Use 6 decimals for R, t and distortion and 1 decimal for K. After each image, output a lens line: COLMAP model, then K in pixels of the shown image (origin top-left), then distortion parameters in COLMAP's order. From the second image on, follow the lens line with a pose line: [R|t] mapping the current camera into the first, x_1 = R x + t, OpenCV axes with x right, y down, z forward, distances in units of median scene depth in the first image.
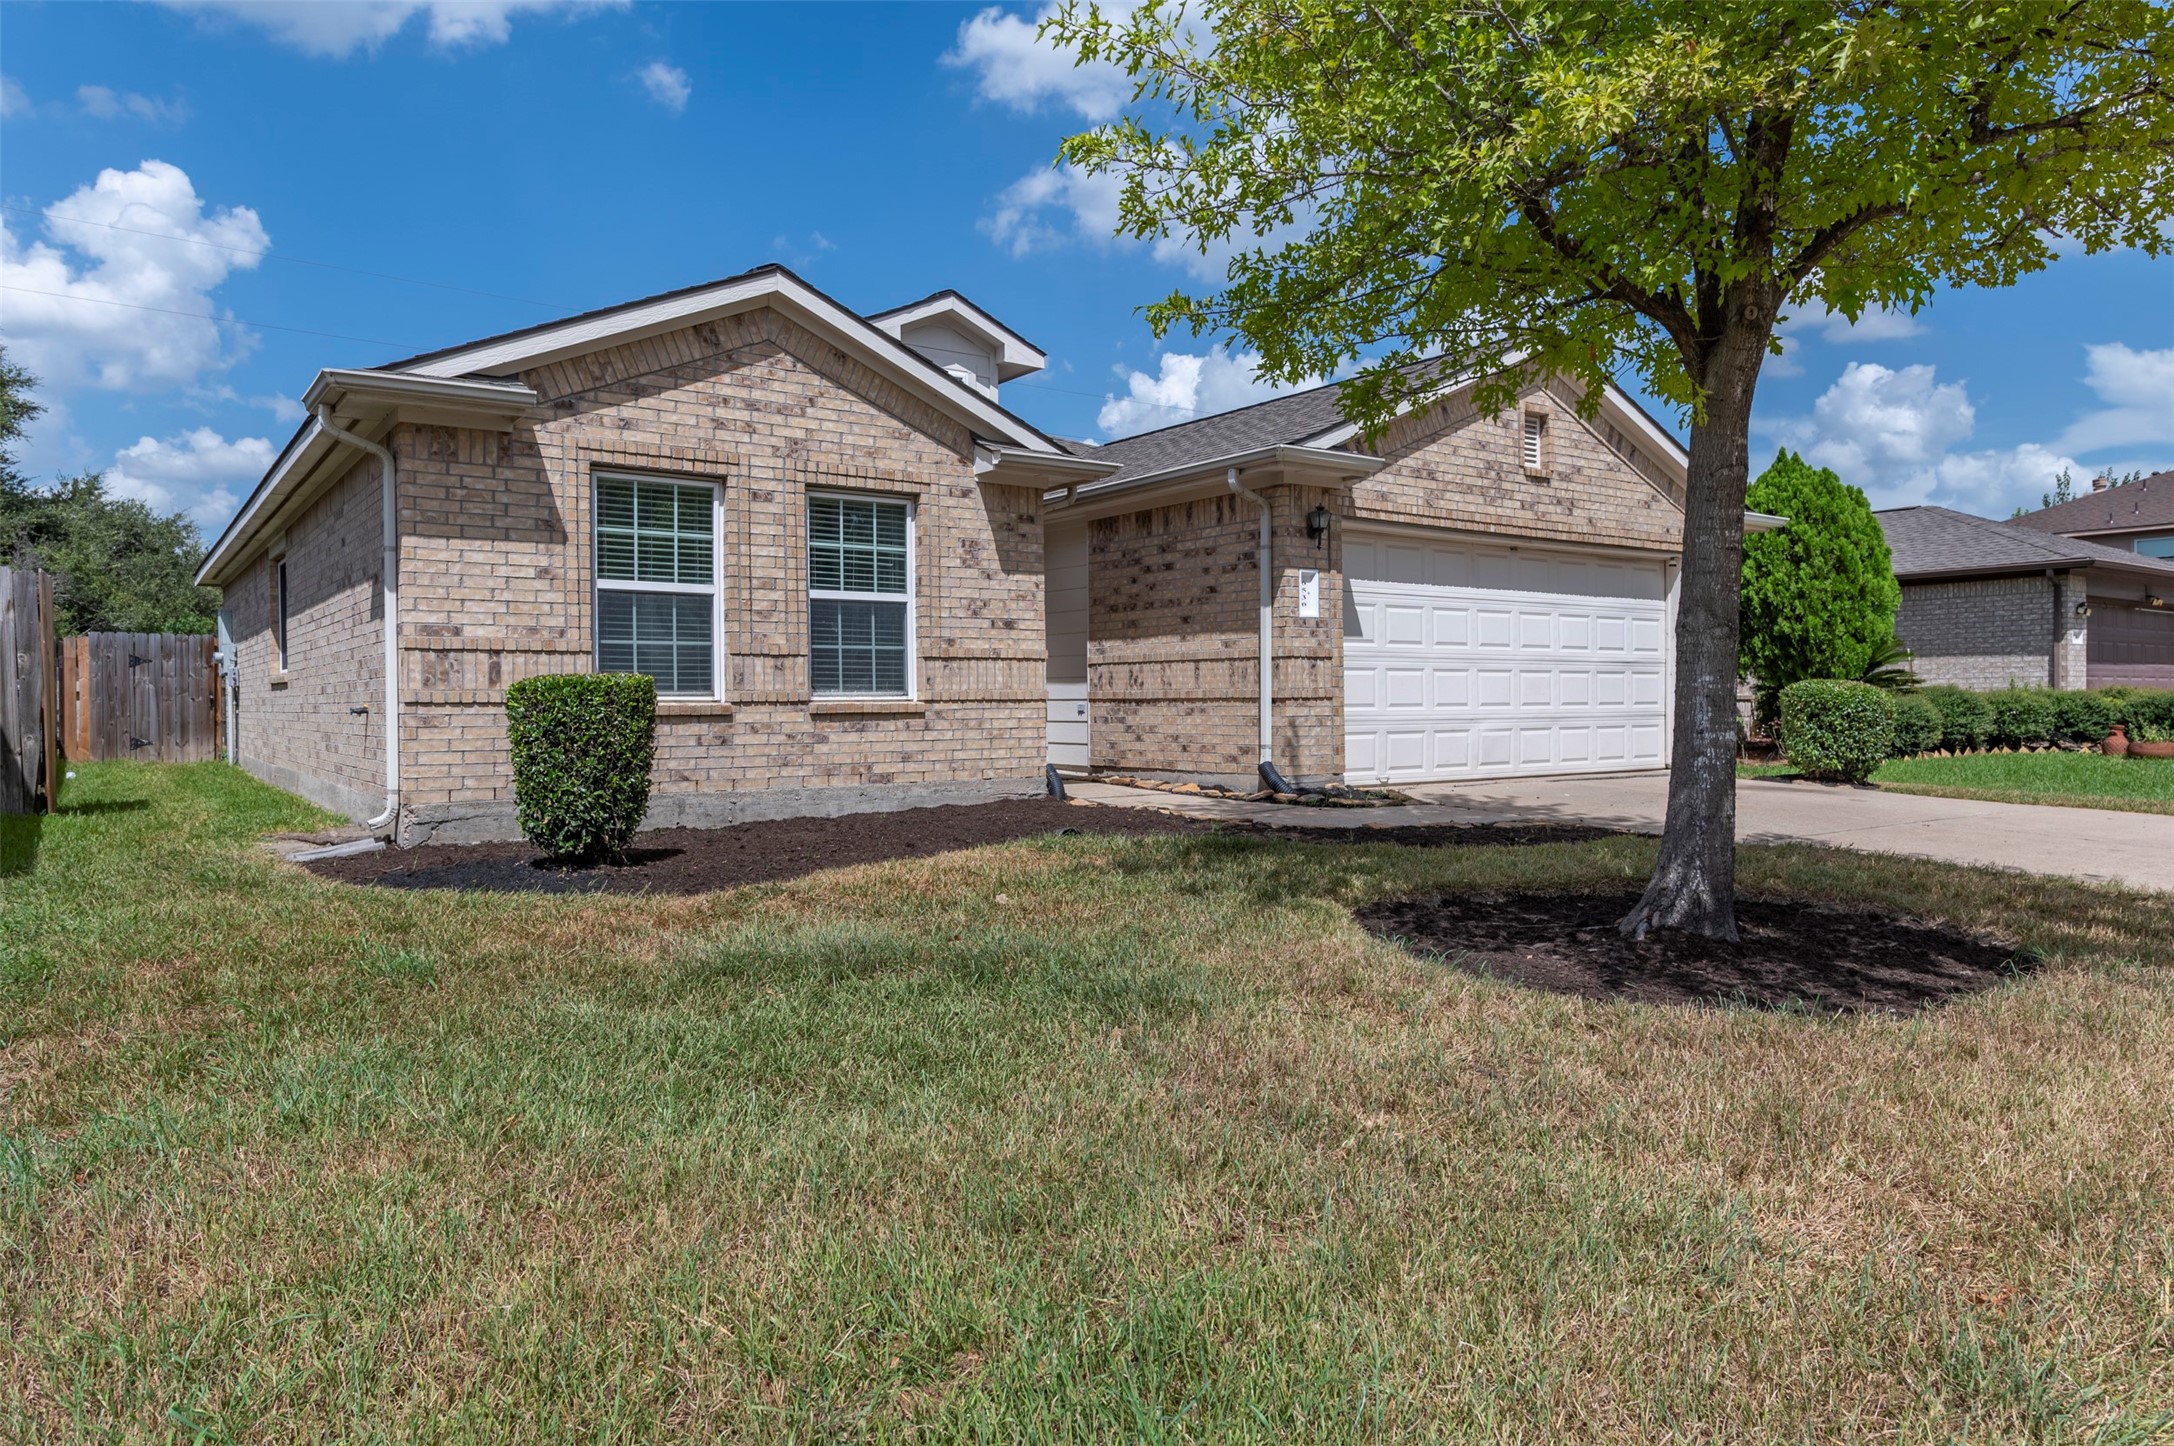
lens RADIAL K [[1371.9, 0, 1087.0], [0, 1371.9, 723.0], [0, 0, 1]] dist [-0.009430, -0.000922]
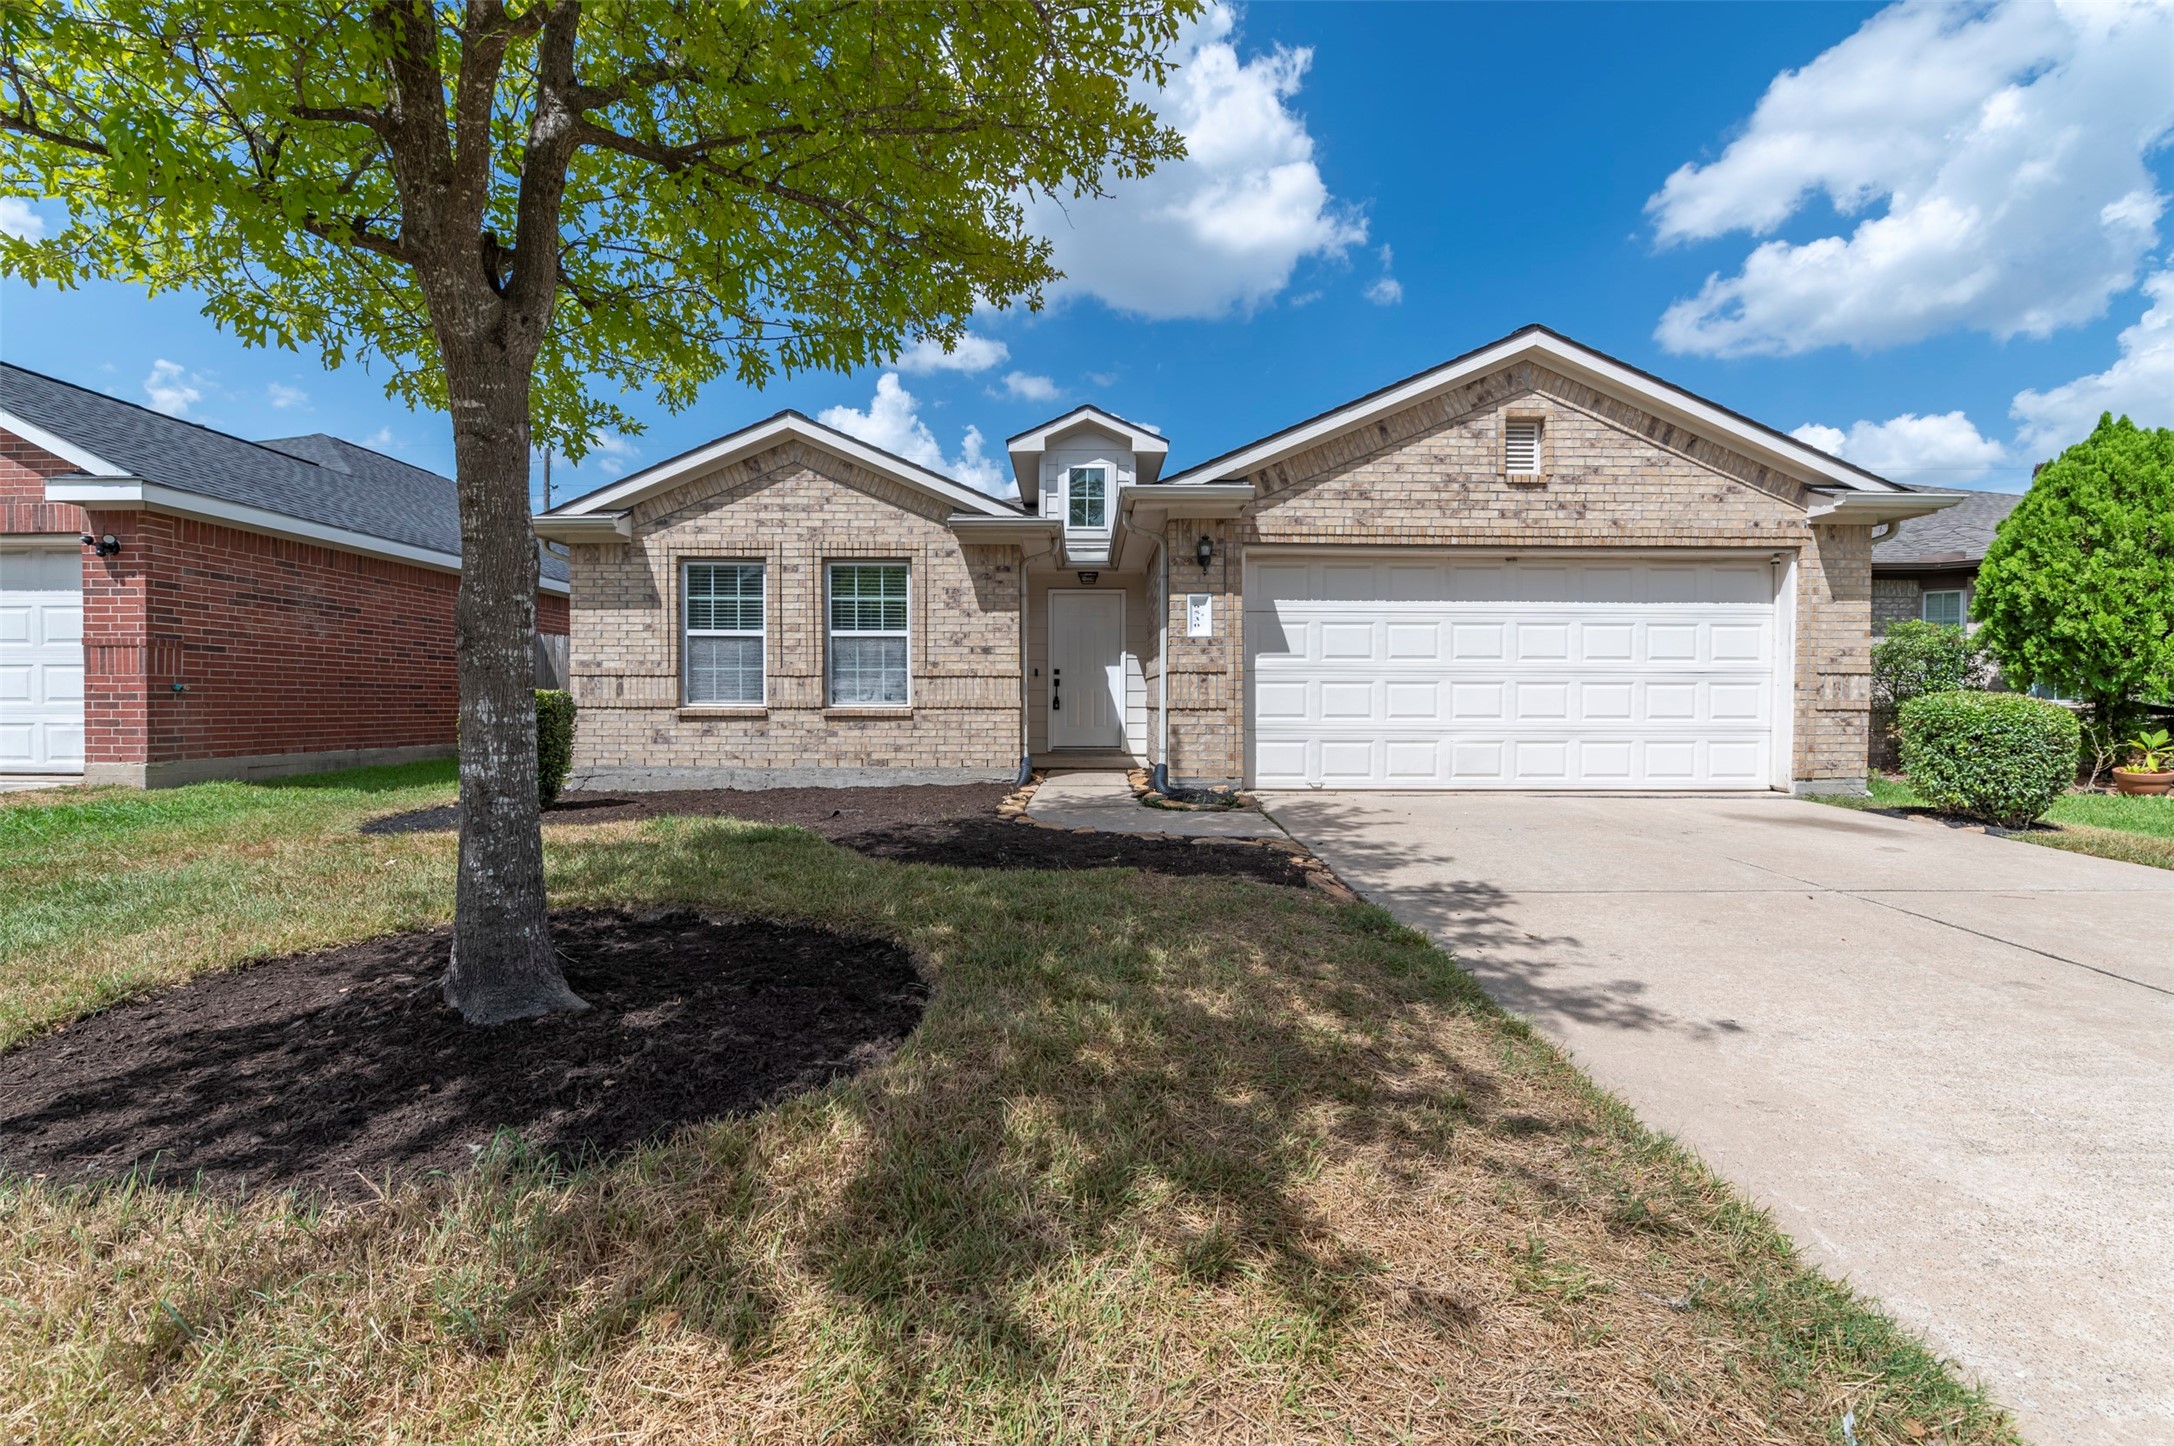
lens RADIAL K [[868.6, 0, 1089.7], [0, 868.6, 724.0], [0, 0, 1]] dist [-0.015138, -0.002295]
pose [[0.817166, 0.021320, -0.576008, 0.533452], [-0.016291, 0.999771, 0.013893, -0.015087], [0.576172, -0.001969, 0.817326, 0.394995]]
